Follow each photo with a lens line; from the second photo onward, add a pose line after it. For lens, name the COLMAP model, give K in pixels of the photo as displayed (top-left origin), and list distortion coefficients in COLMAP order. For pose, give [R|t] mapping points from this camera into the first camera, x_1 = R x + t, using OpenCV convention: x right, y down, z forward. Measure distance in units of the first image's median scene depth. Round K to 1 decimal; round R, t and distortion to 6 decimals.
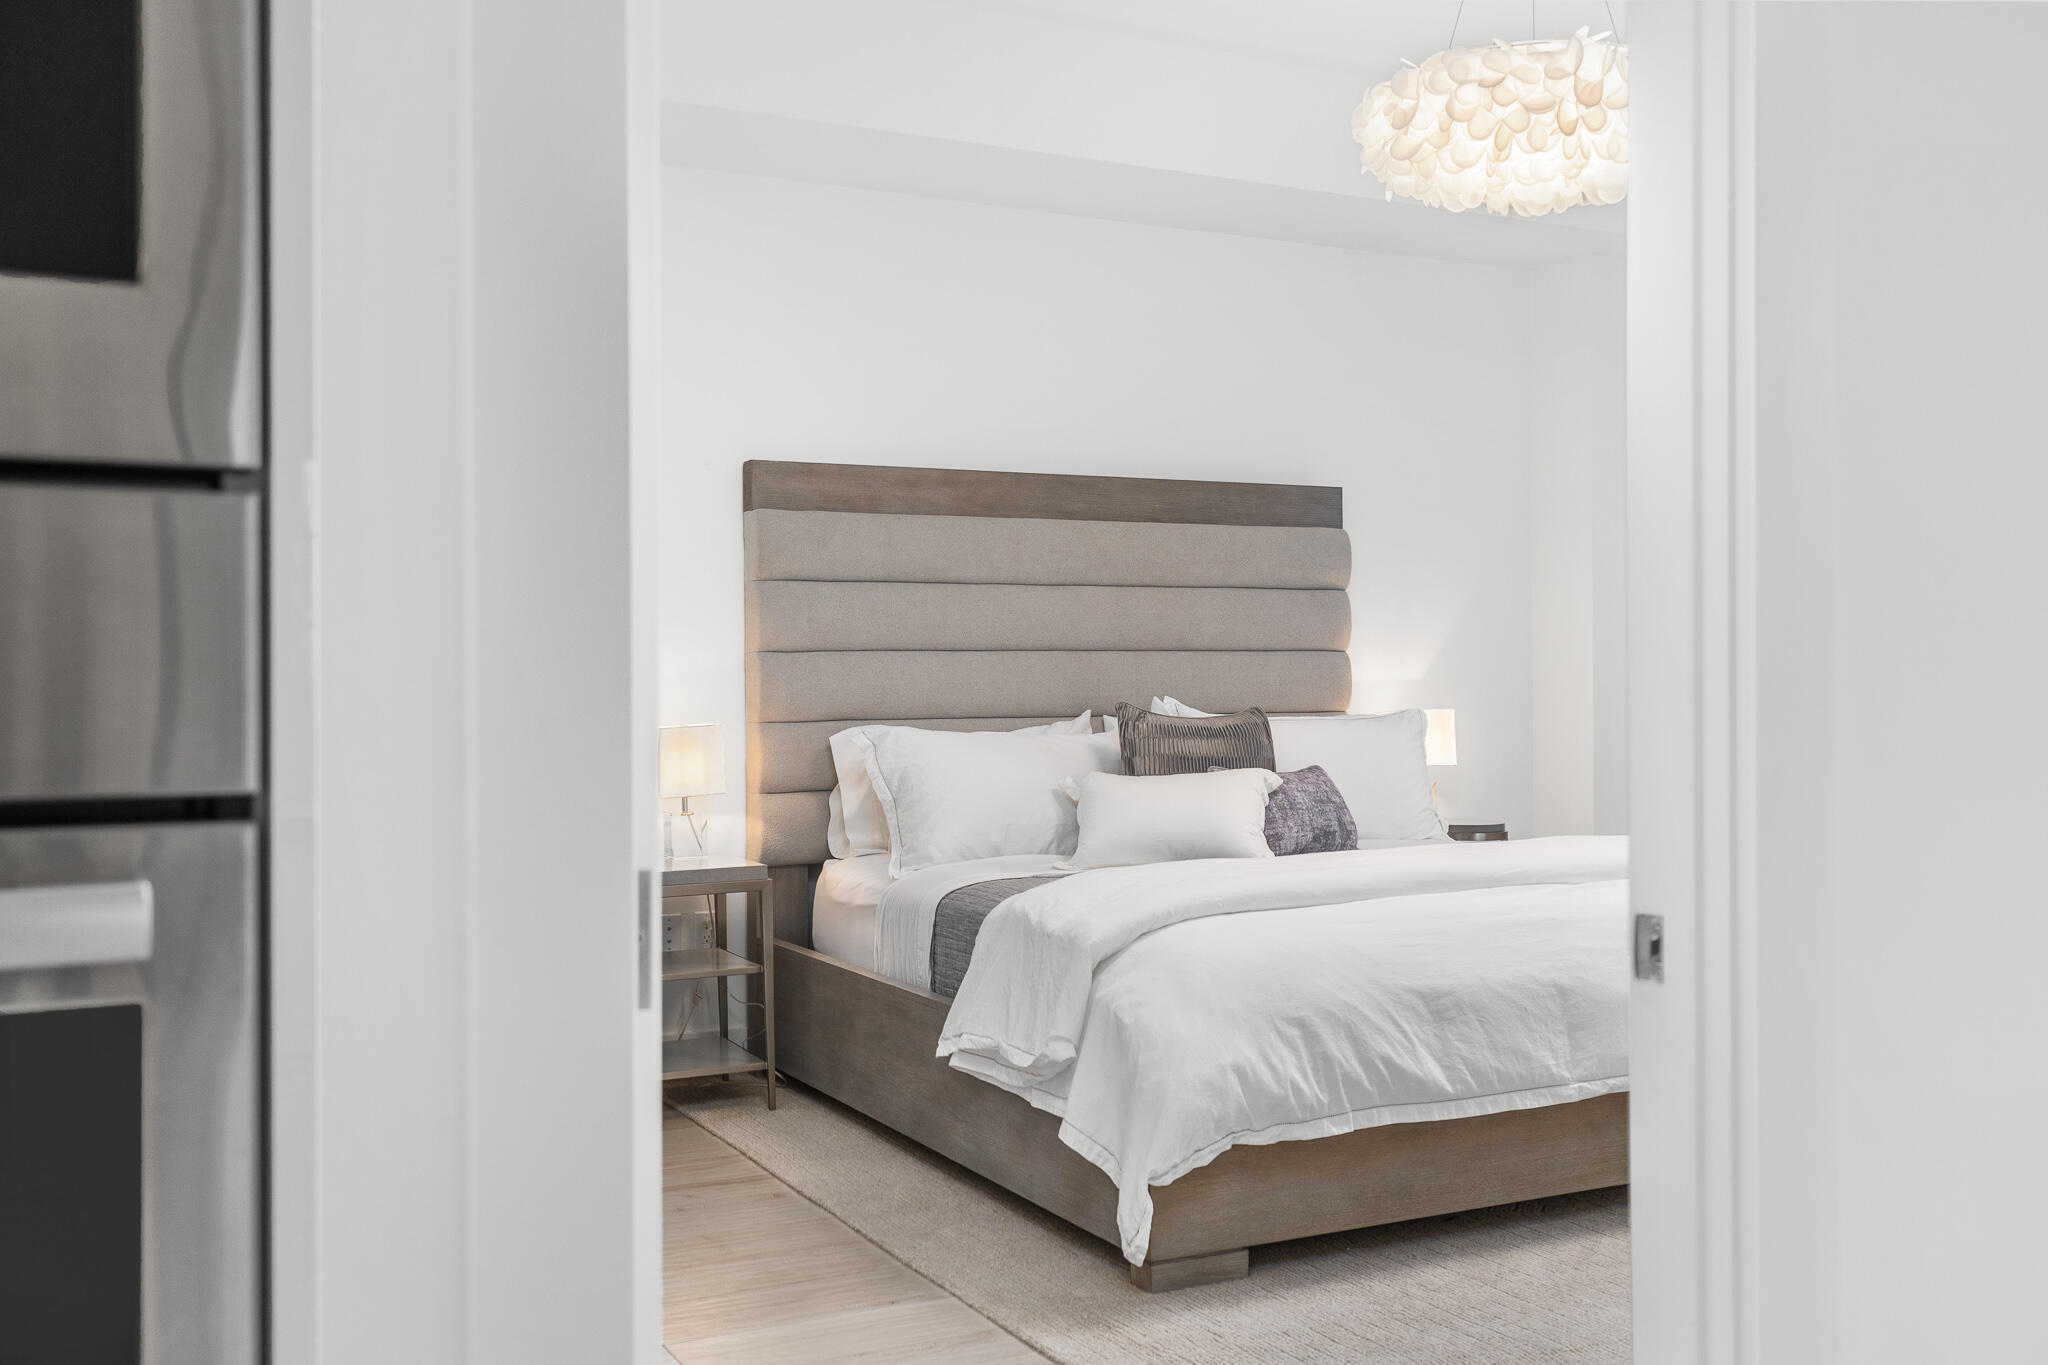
lens RADIAL K [[1921.9, 0, 1025.9], [0, 1921.9, 676.3], [0, 0, 1]] dist [0.069597, 0.000000]
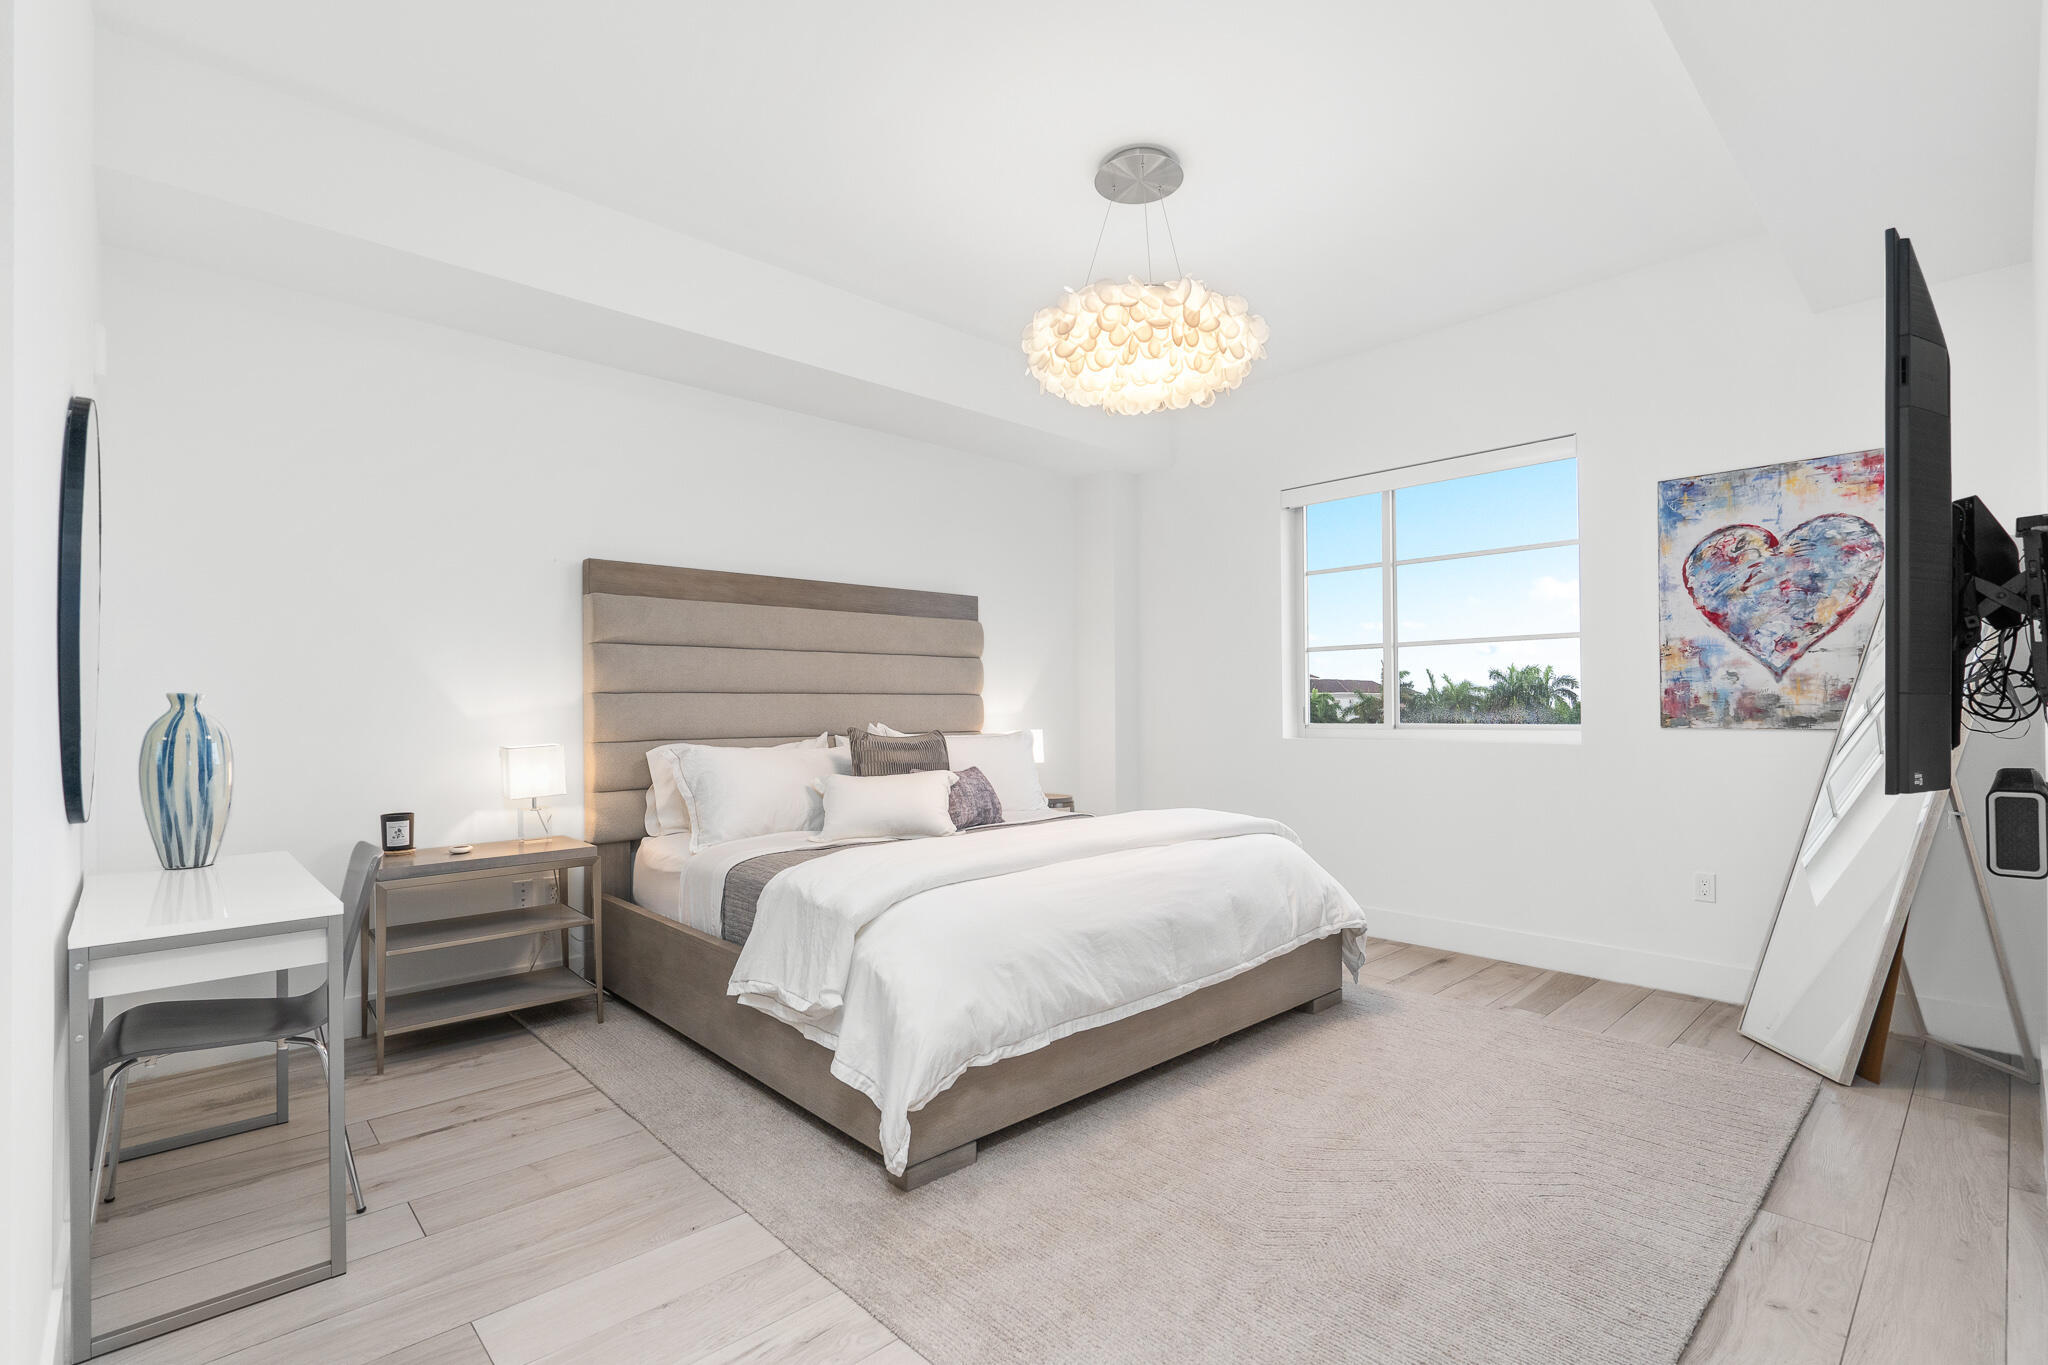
lens RADIAL K [[931.4, 0, 1021.0], [0, 931.4, 703.3], [0, 0, 1]] dist [0.001917, 0.001205]
pose [[0.963223, 0.002068, 0.268697, -0.020591], [-0.000409, 0.999980, -0.006233, -0.001098], [-0.268705, 0.005894, 0.963205, 0.271554]]
